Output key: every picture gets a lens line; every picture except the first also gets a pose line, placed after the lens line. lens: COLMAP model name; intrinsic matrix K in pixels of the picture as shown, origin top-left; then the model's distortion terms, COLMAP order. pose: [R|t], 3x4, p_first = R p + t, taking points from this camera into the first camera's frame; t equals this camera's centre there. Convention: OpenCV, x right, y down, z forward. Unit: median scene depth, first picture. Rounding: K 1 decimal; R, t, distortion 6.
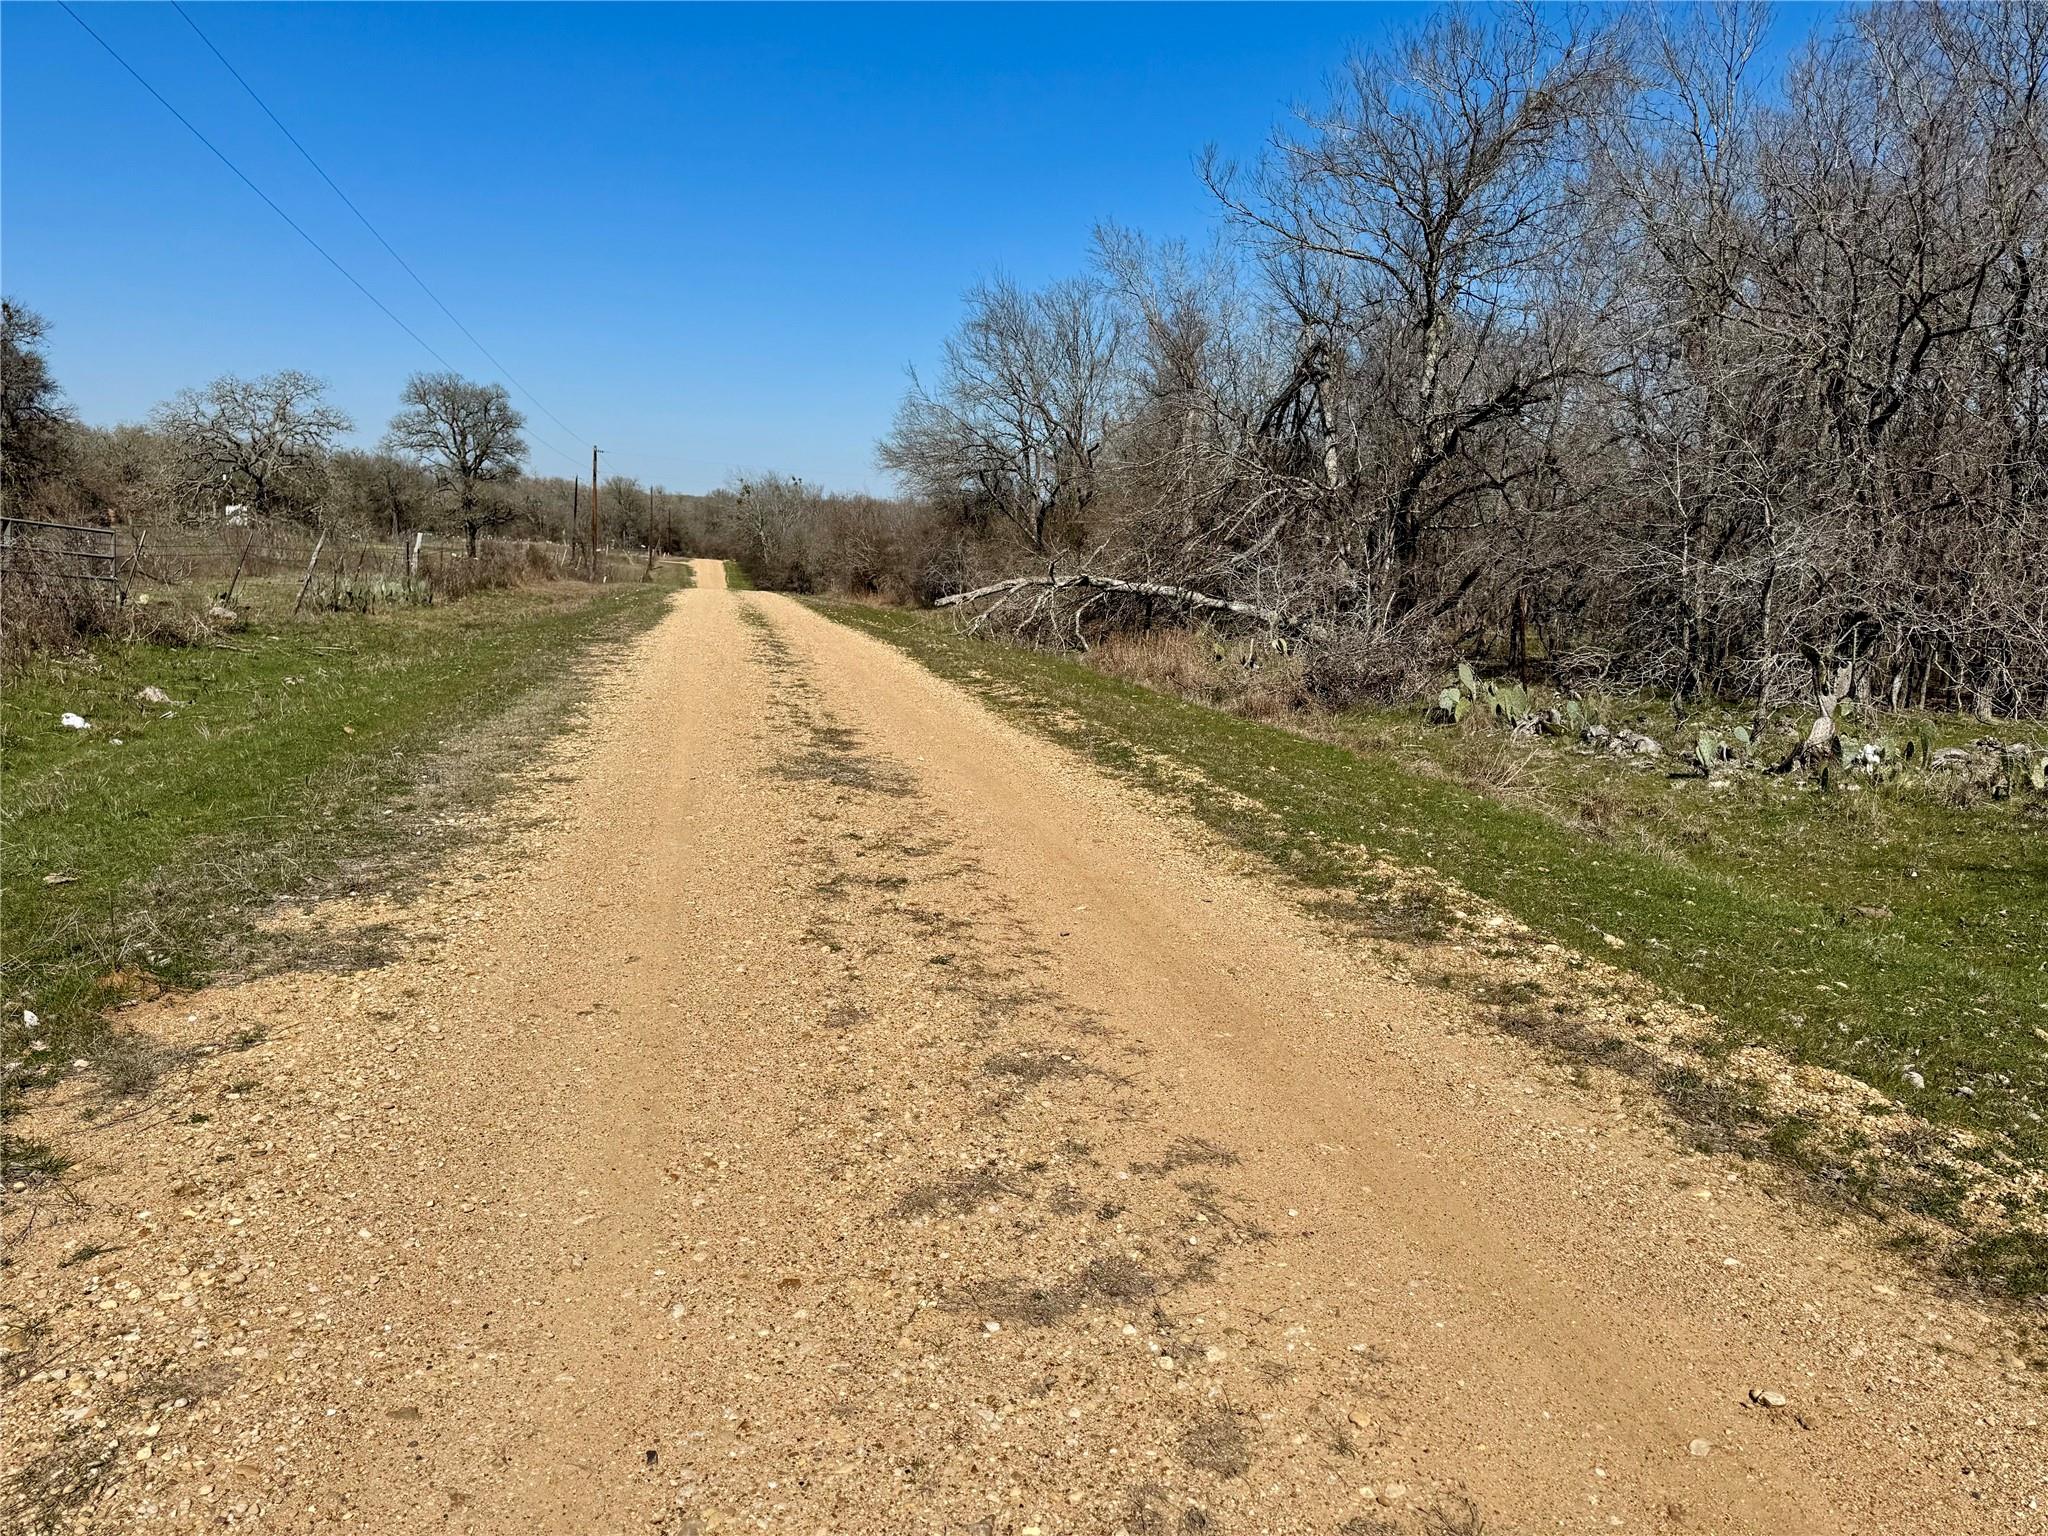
lens RADIAL K [[1438.3, 0, 1015.7], [0, 1438.3, 782.5], [0, 0, 1]] dist [0.022829, -0.028785]
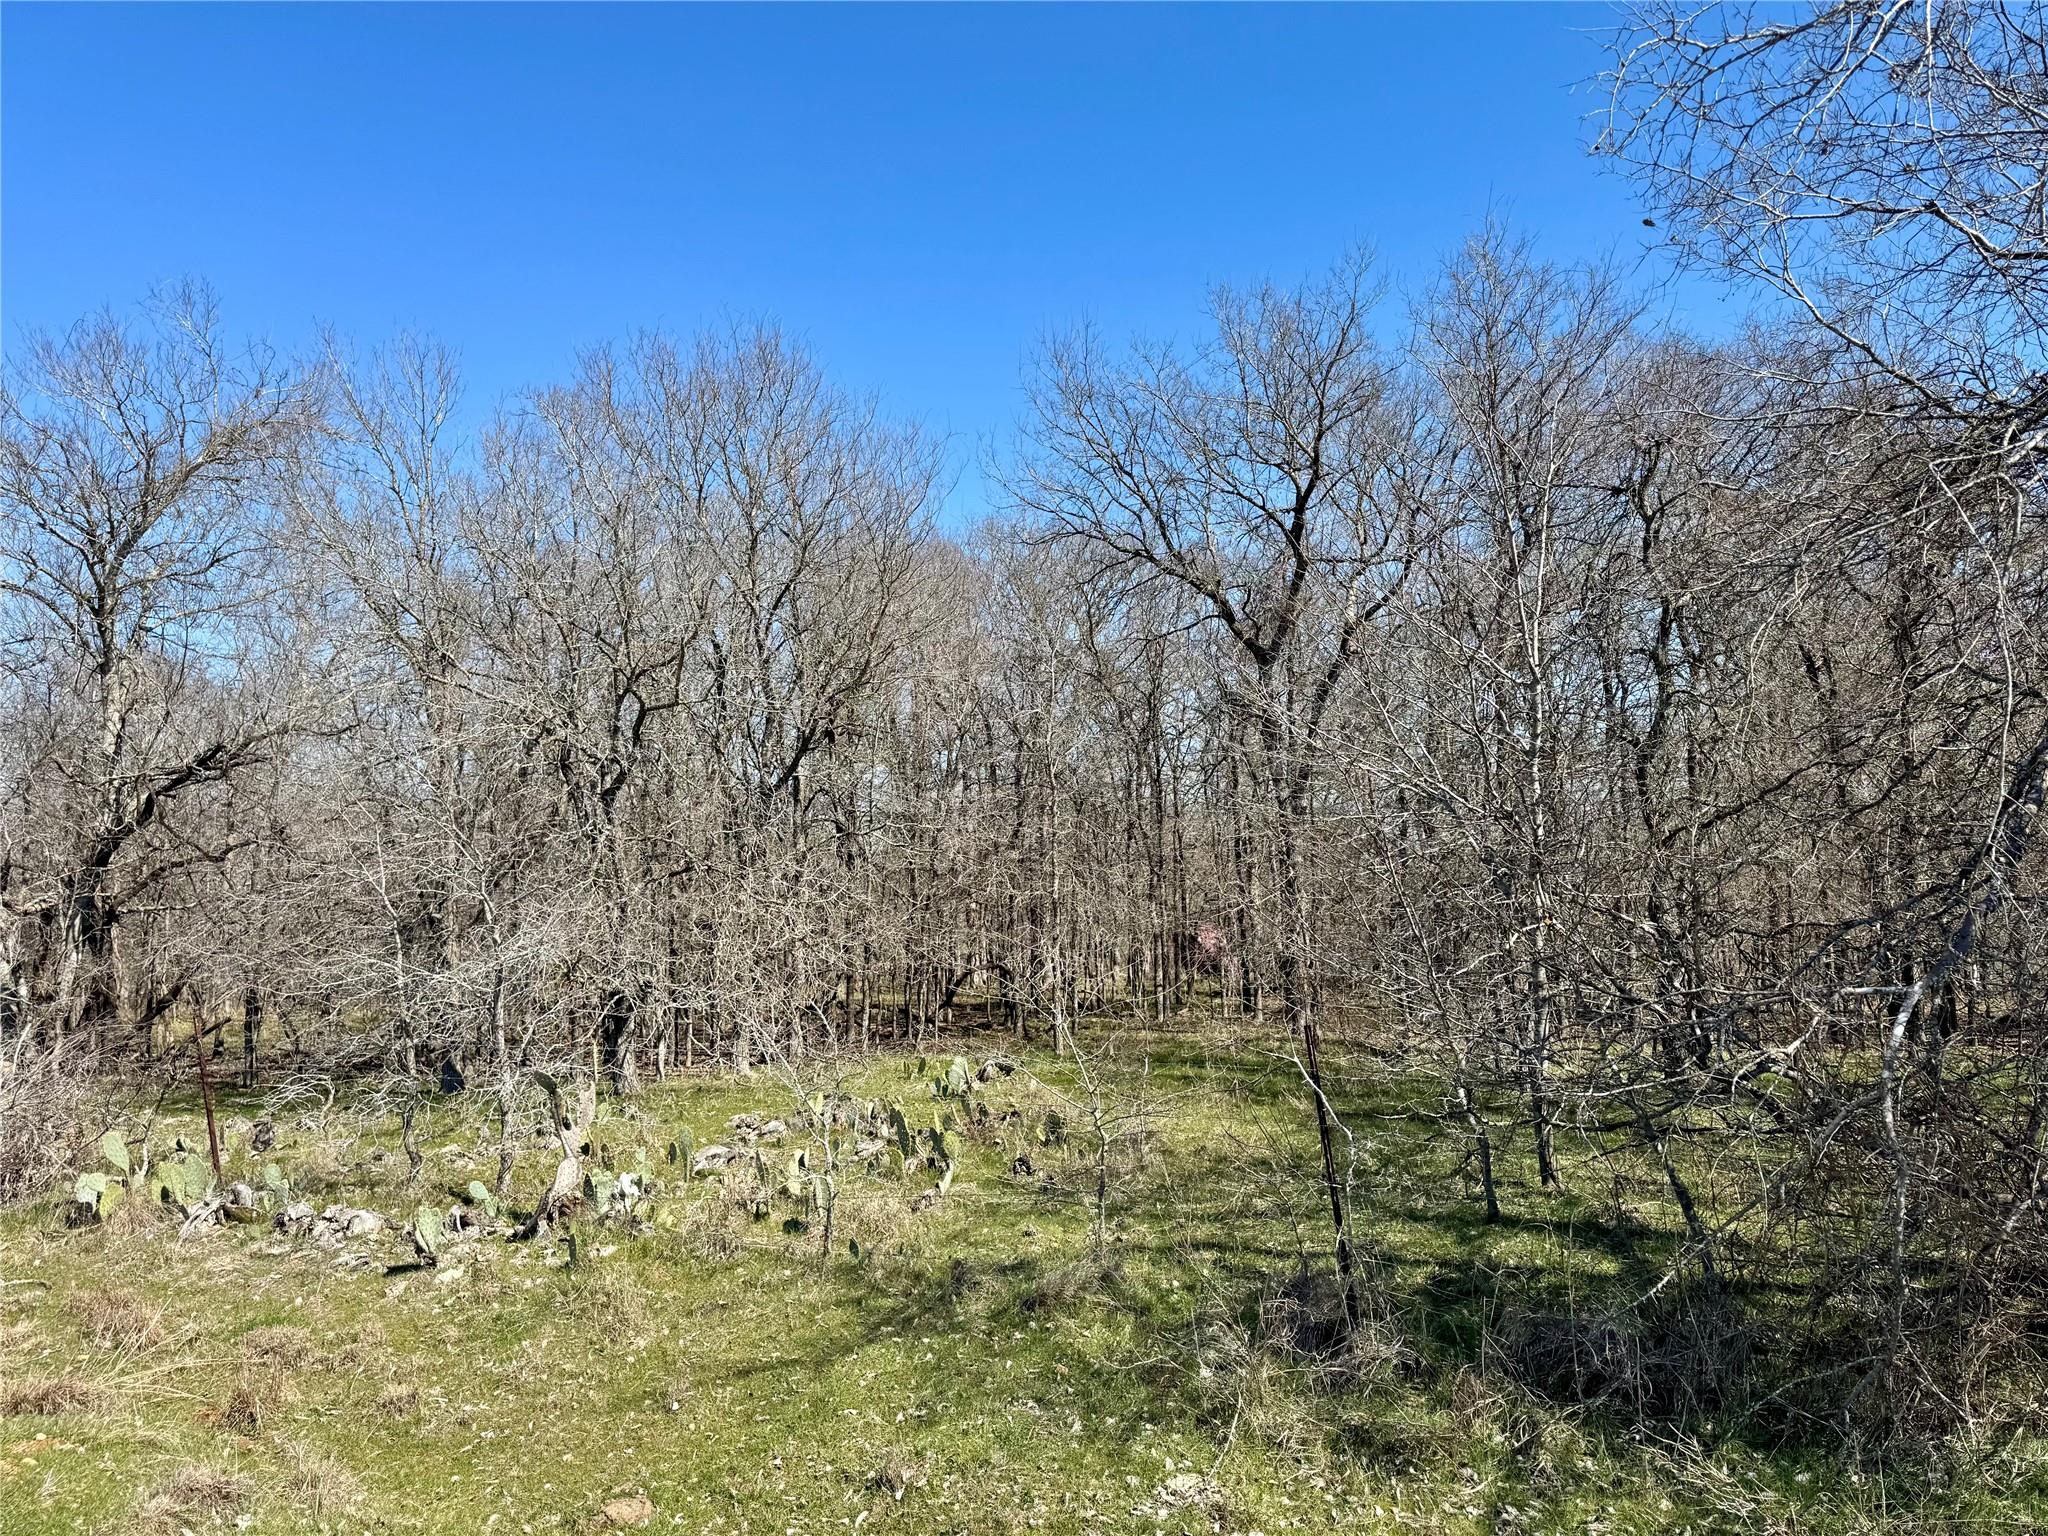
lens RADIAL K [[1414.6, 0, 1004.9], [0, 1414.6, 790.2], [0, 0, 1]] dist [0.115340, -0.183363]
pose [[0.714184, -0.007450, 0.699919, 0.113085], [0.165981, 0.973226, -0.159005, -0.052771], [-0.679994, 0.229731, 0.696298, 0.145352]]
